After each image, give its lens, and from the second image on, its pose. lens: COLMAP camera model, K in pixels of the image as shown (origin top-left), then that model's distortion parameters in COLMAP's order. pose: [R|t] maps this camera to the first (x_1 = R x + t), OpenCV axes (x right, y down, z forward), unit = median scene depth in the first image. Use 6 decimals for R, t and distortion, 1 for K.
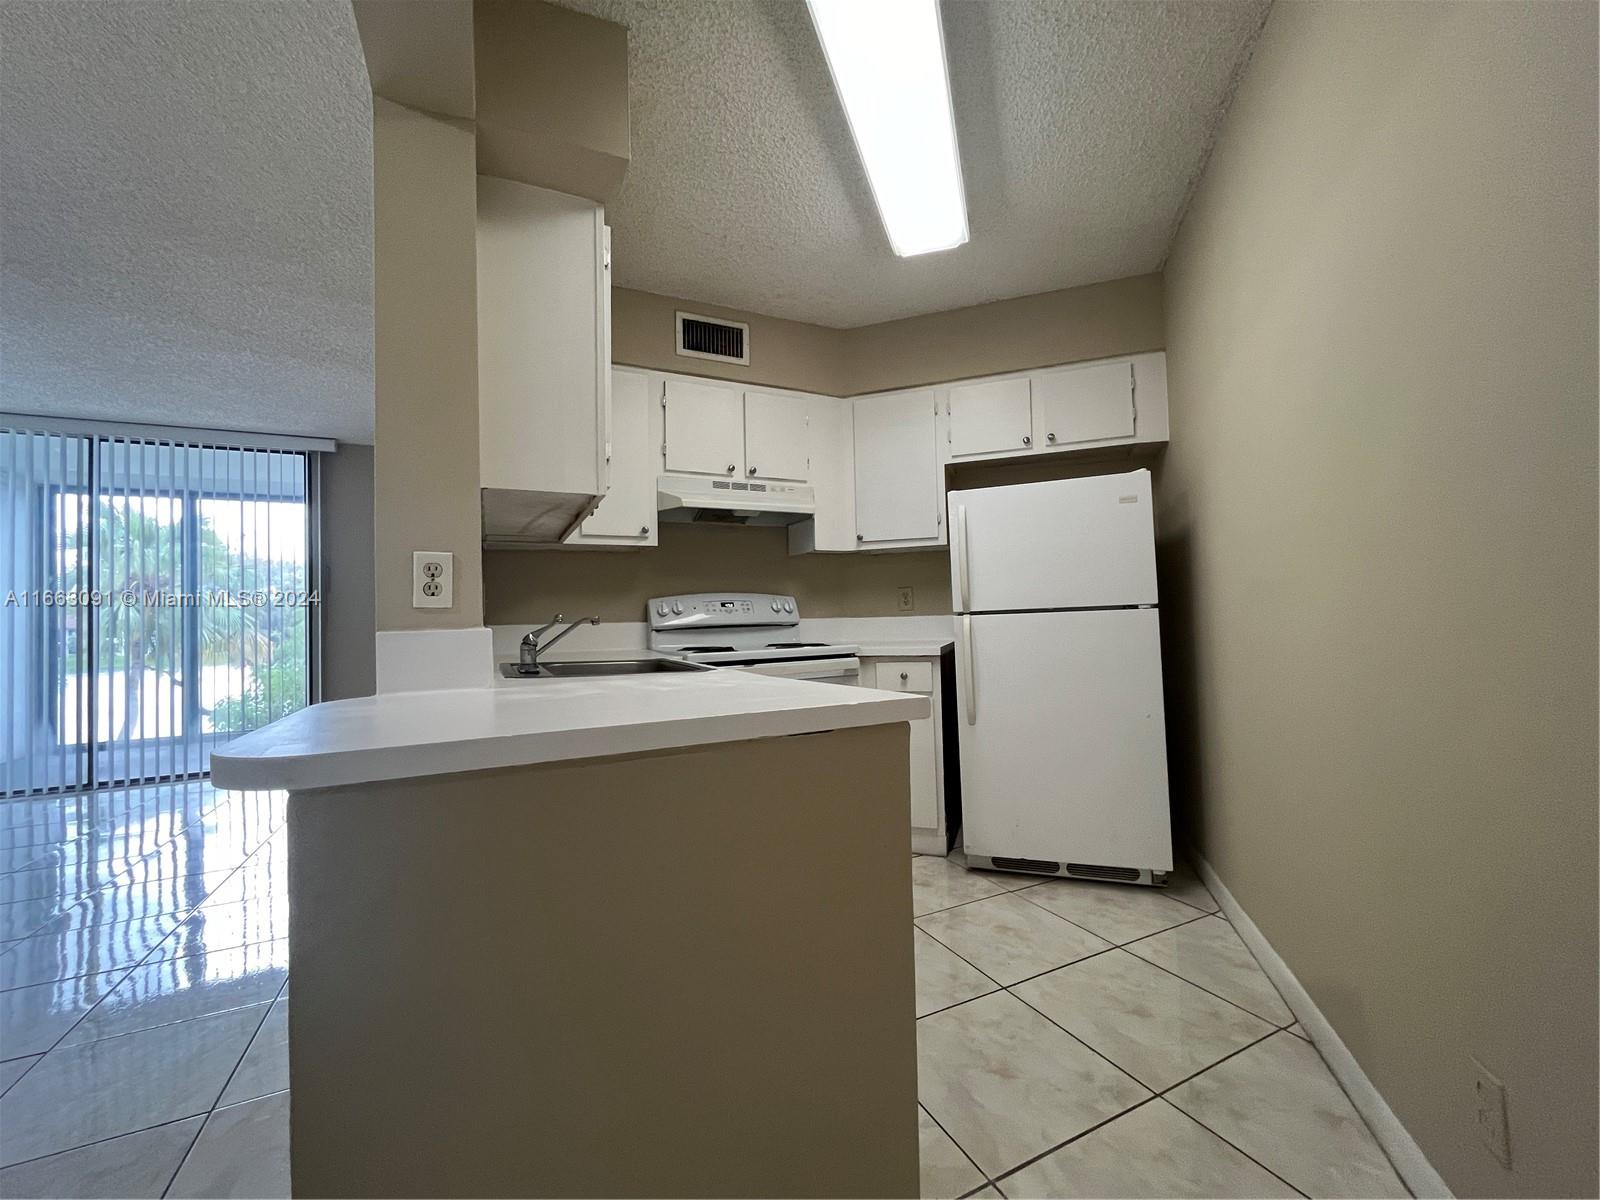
lens RADIAL K [[638.4, 0, 803.4], [0, 638.4, 598.5], [0, 0, 1]] dist [-0.004161, 0.000373]
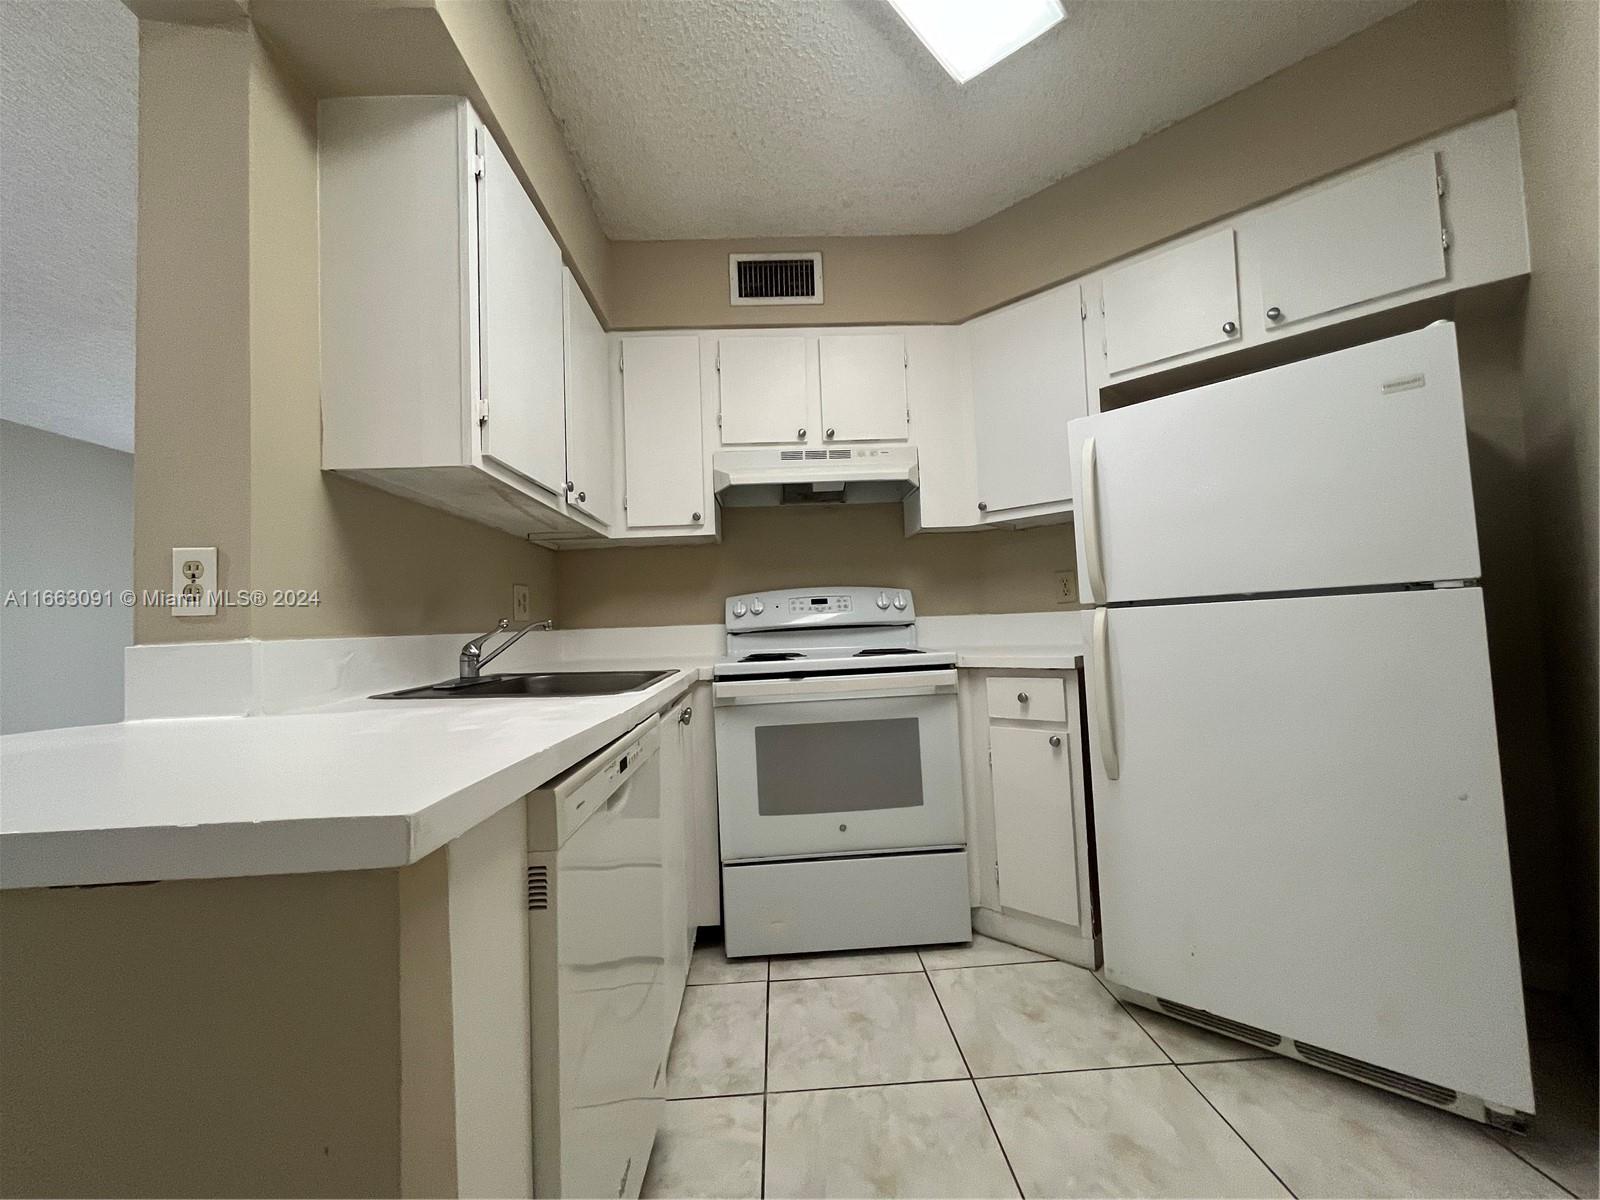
lens RADIAL K [[638.4, 0, 810.7], [0, 638.4, 599.0], [0, 0, 1]] dist [-0.004161, 0.000373]
pose [[0.917310, -0.027919, -0.397194, 0.222047], [0.029586, 0.999560, -0.001932, 0.008585], [0.397073, -0.009979, 0.917733, 0.268364]]
